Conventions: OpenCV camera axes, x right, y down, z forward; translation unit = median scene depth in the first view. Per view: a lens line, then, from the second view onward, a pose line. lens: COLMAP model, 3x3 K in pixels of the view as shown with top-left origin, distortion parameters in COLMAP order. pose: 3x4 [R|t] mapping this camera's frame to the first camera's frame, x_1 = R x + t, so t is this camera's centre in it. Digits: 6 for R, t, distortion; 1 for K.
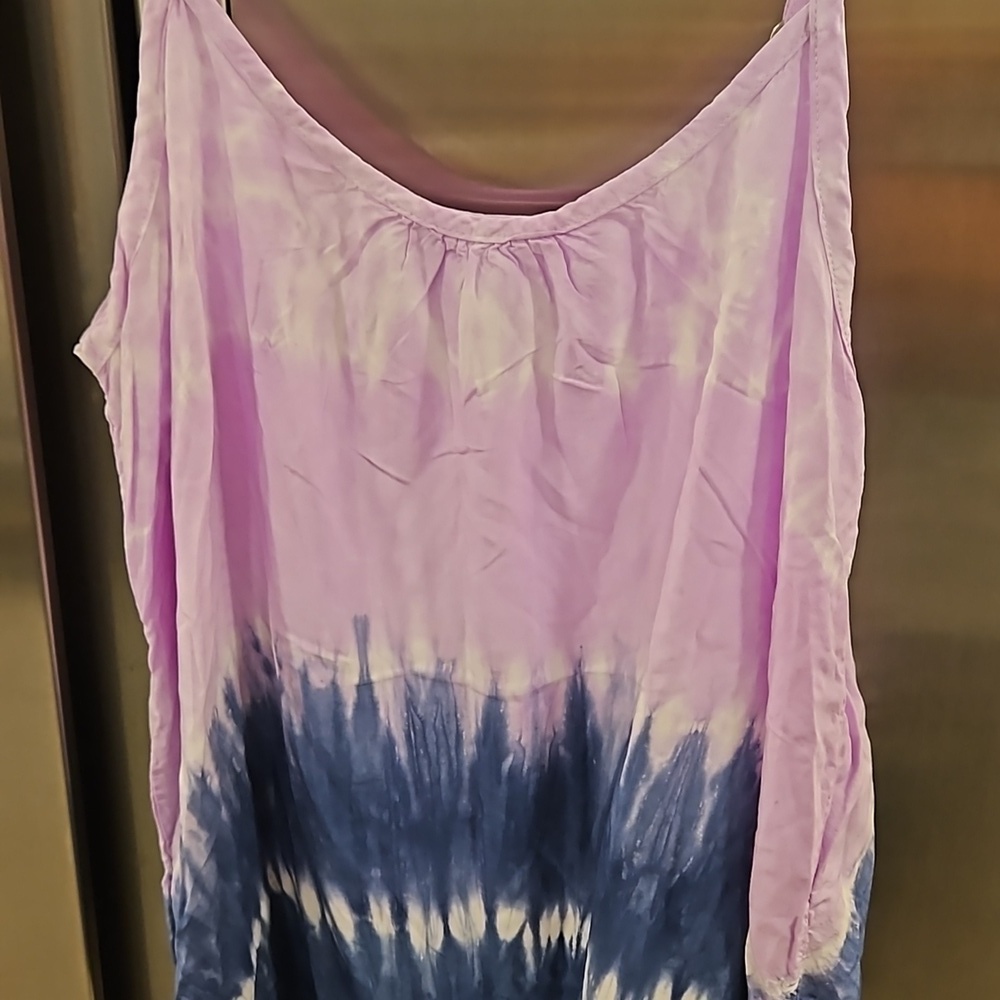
lens RADIAL K [[1519.1, 0, 500.0], [0, 1519.1, 500.0], [0, 0, 1]] dist [0.042981, 0.005662]
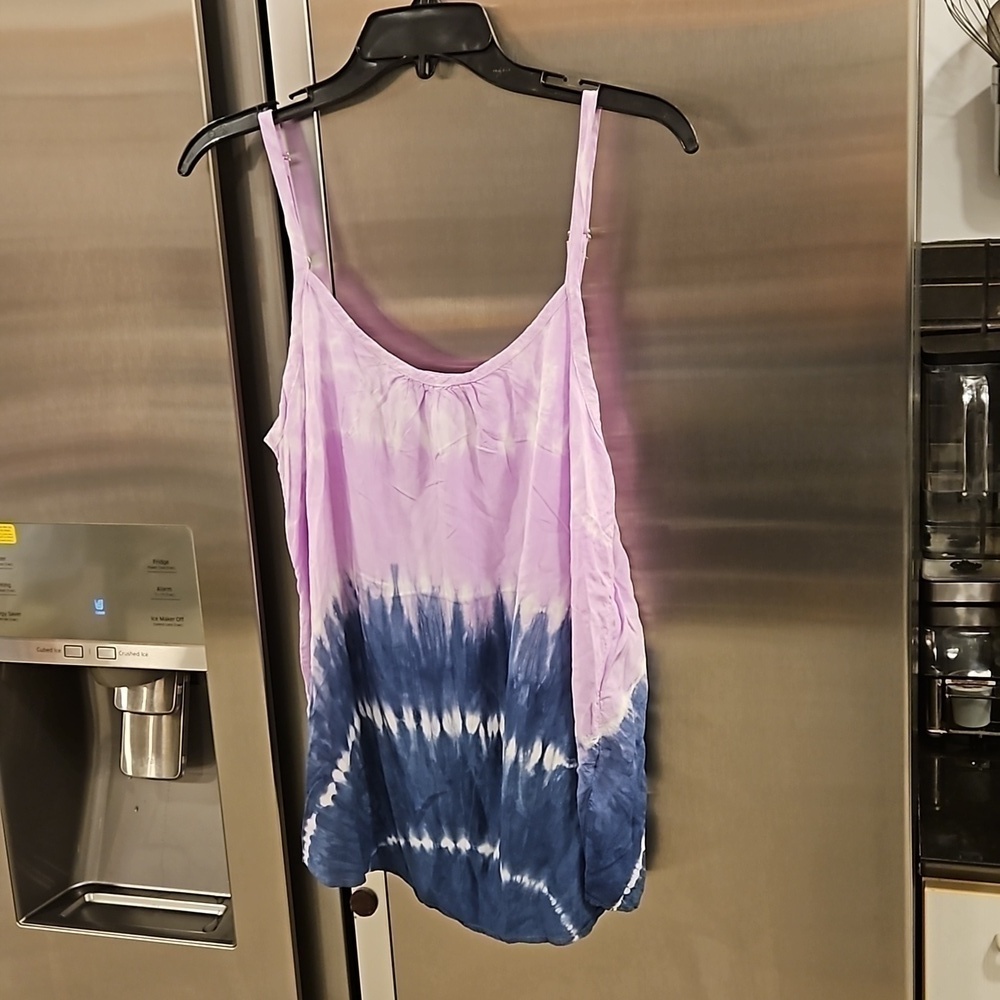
lens RADIAL K [[1519.1, 0, 500.0], [0, 1519.1, 500.0], [0, 0, 1]] dist [0.042981, 0.005662]
pose [[0.987636, -0.009798, -0.156458, 0.390651], [-0.003657, 0.996333, -0.085480, 0.171462], [0.156721, 0.084996, 0.983979, -1.071704]]
